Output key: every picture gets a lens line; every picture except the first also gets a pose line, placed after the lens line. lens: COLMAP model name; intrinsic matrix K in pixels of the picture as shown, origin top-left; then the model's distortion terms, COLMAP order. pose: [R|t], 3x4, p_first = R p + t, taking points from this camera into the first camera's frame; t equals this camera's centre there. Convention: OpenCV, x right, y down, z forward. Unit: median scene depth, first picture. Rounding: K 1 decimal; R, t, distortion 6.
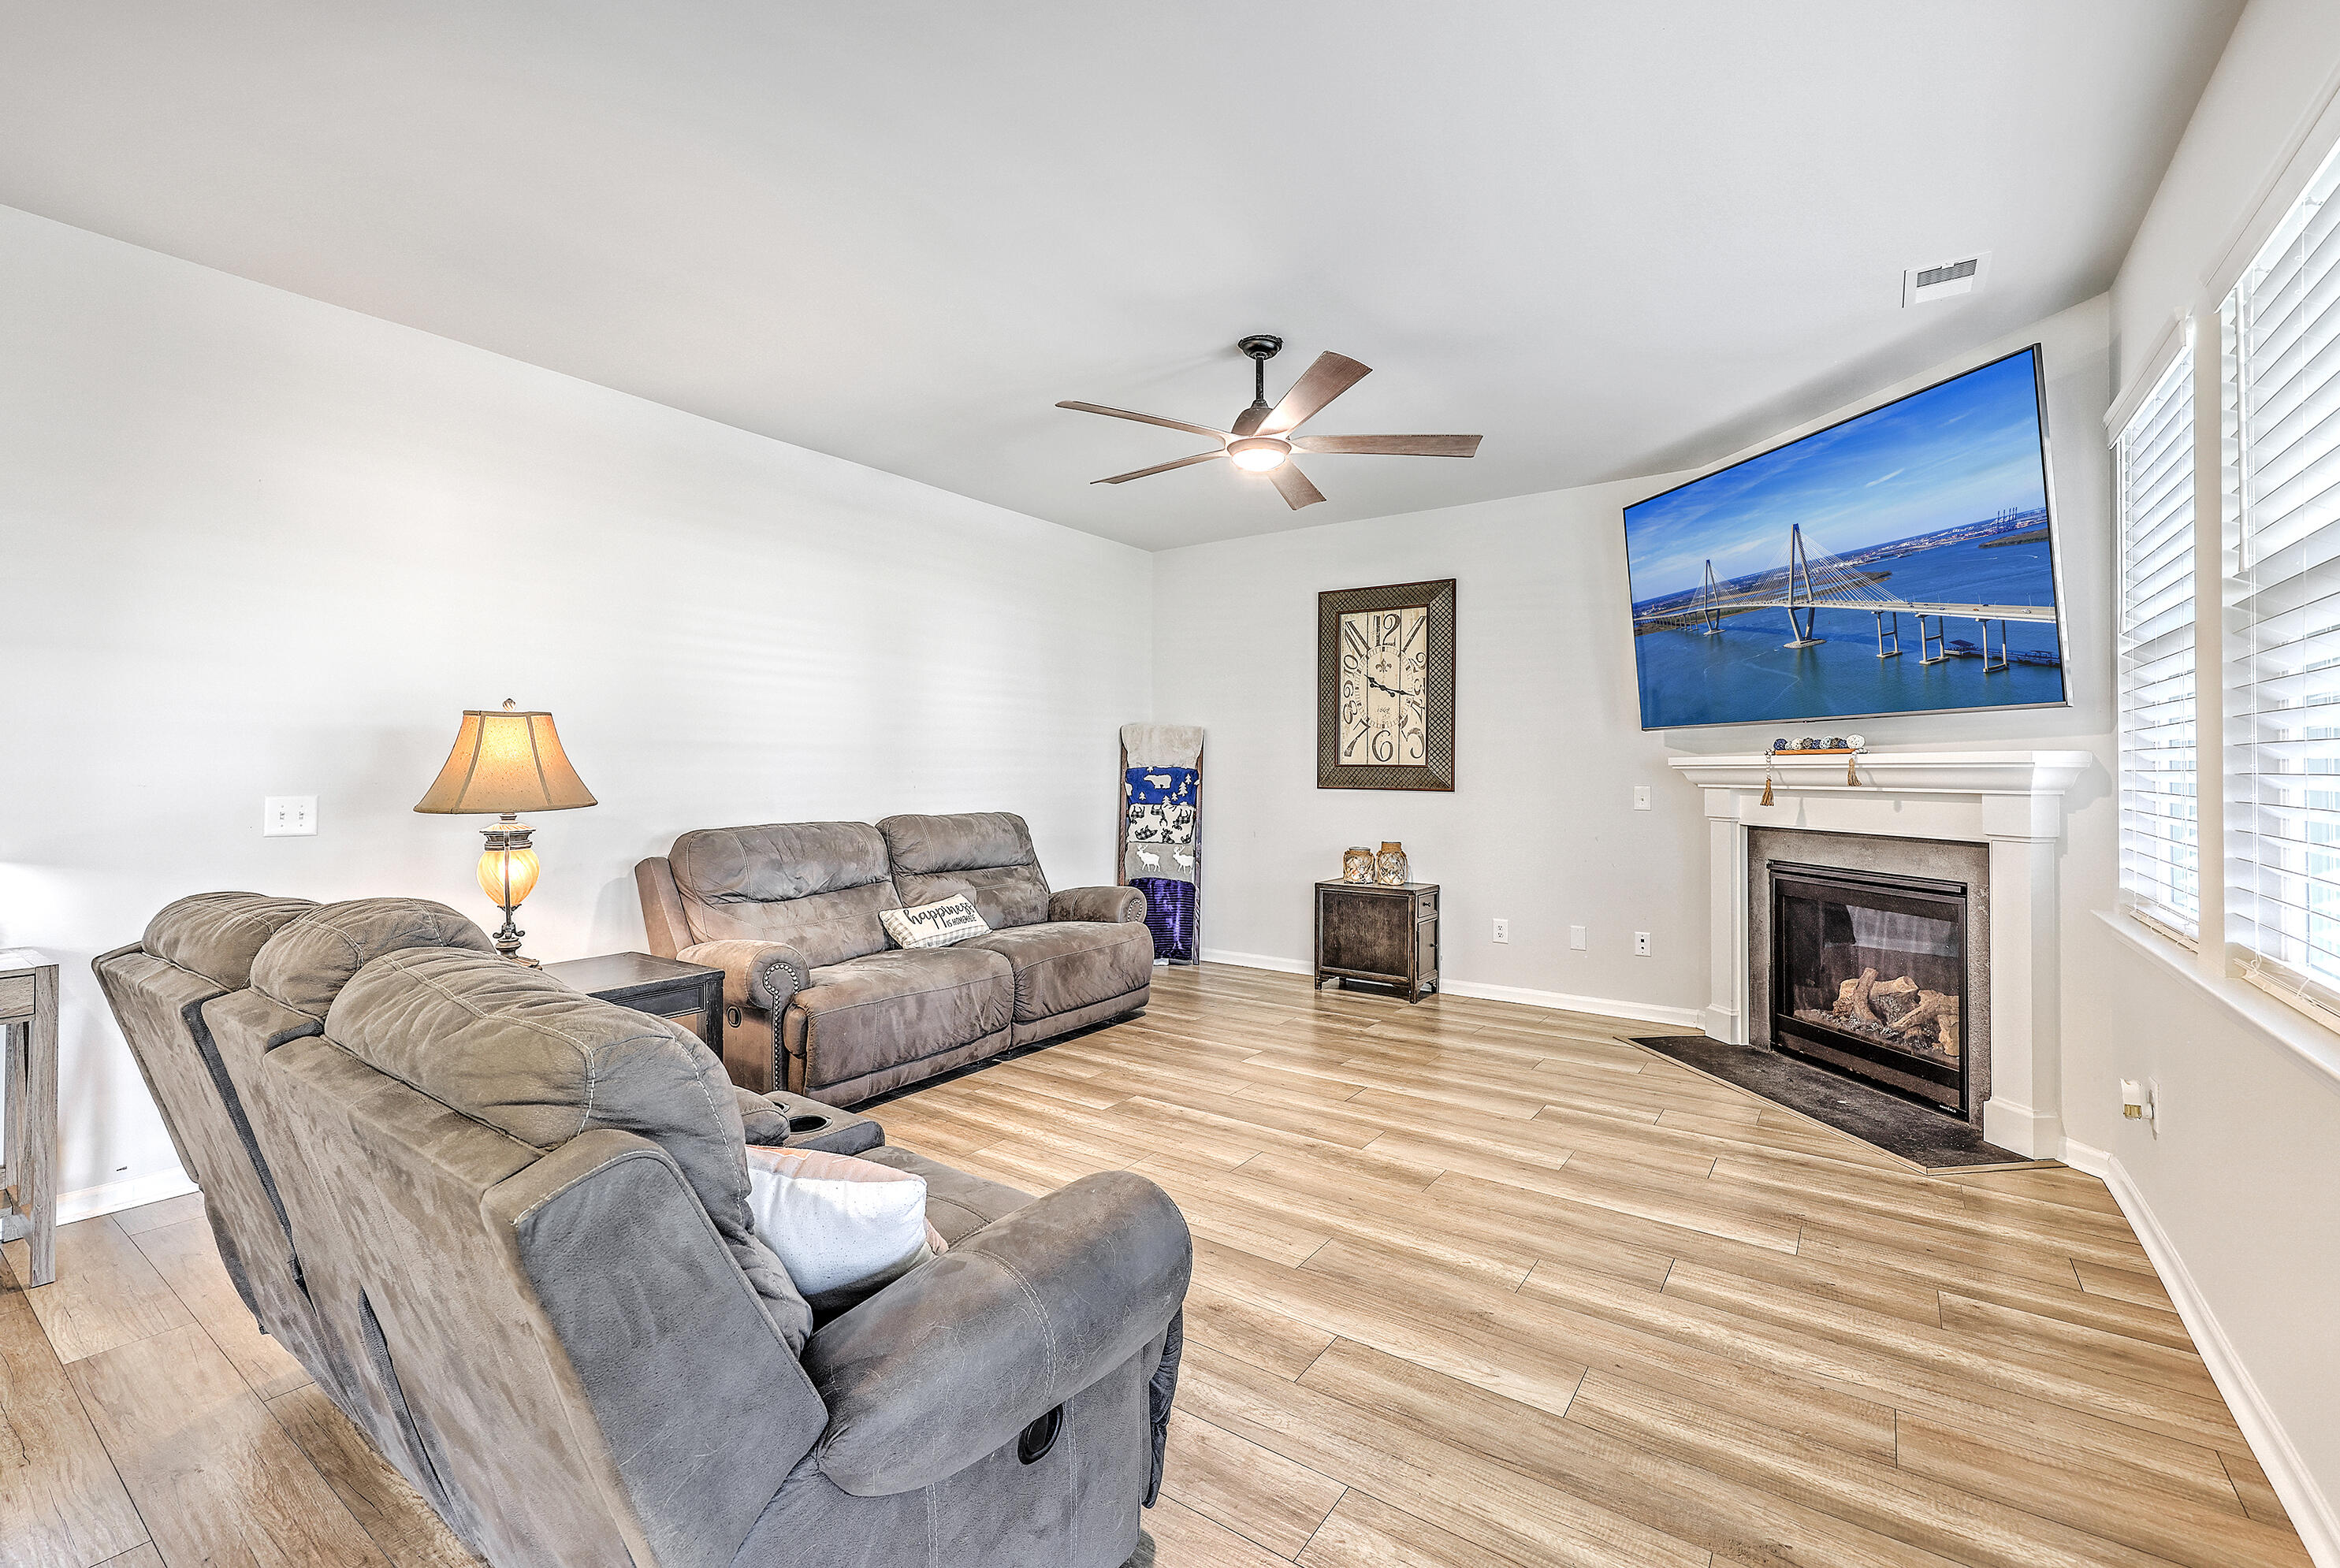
lens RADIAL K [[953.1, 0, 1178.1], [0, 953.1, 764.6], [0, 0, 1]] dist [0.007838, -0.000381]
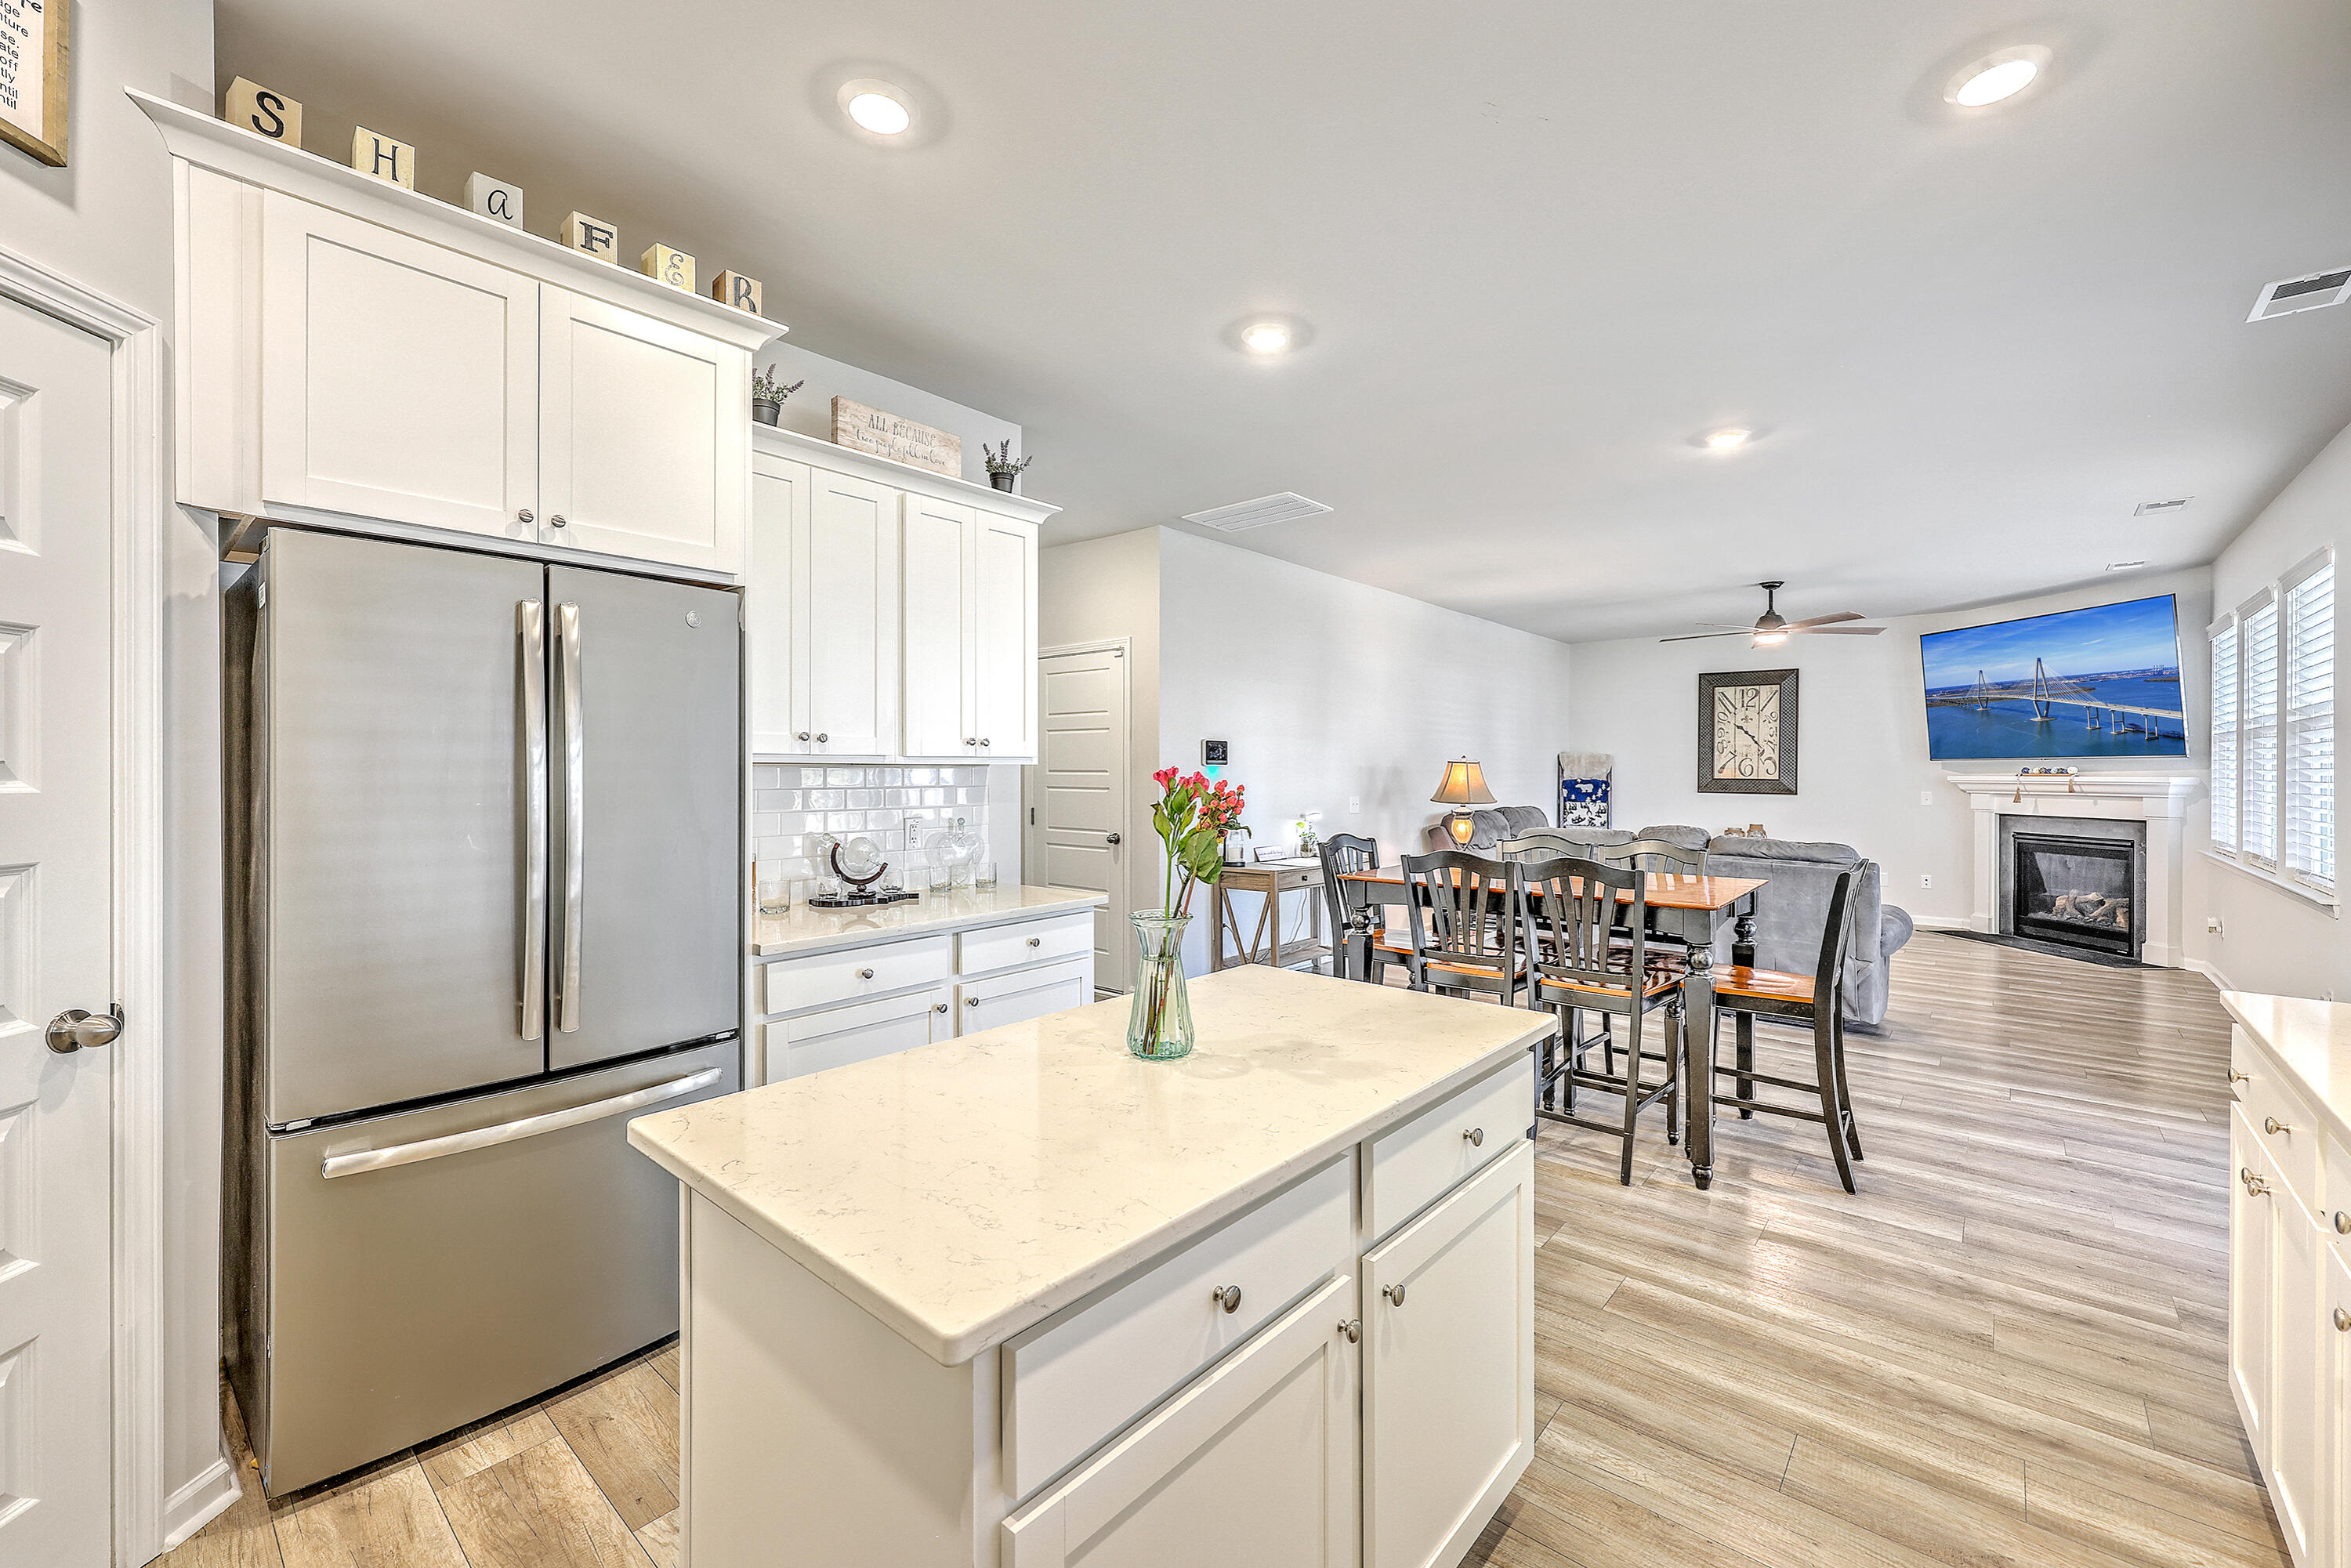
lens RADIAL K [[957.6, 0, 1154.0], [0, 957.6, 778.1], [0, 0, 1]] dist [0.007838, -0.000381]
pose [[0.996141, -0.000240, -0.087763, -0.875733], [0.001381, 0.999915, 0.012946, -0.031199], [0.087752, -0.013018, 0.996057, -1.000560]]
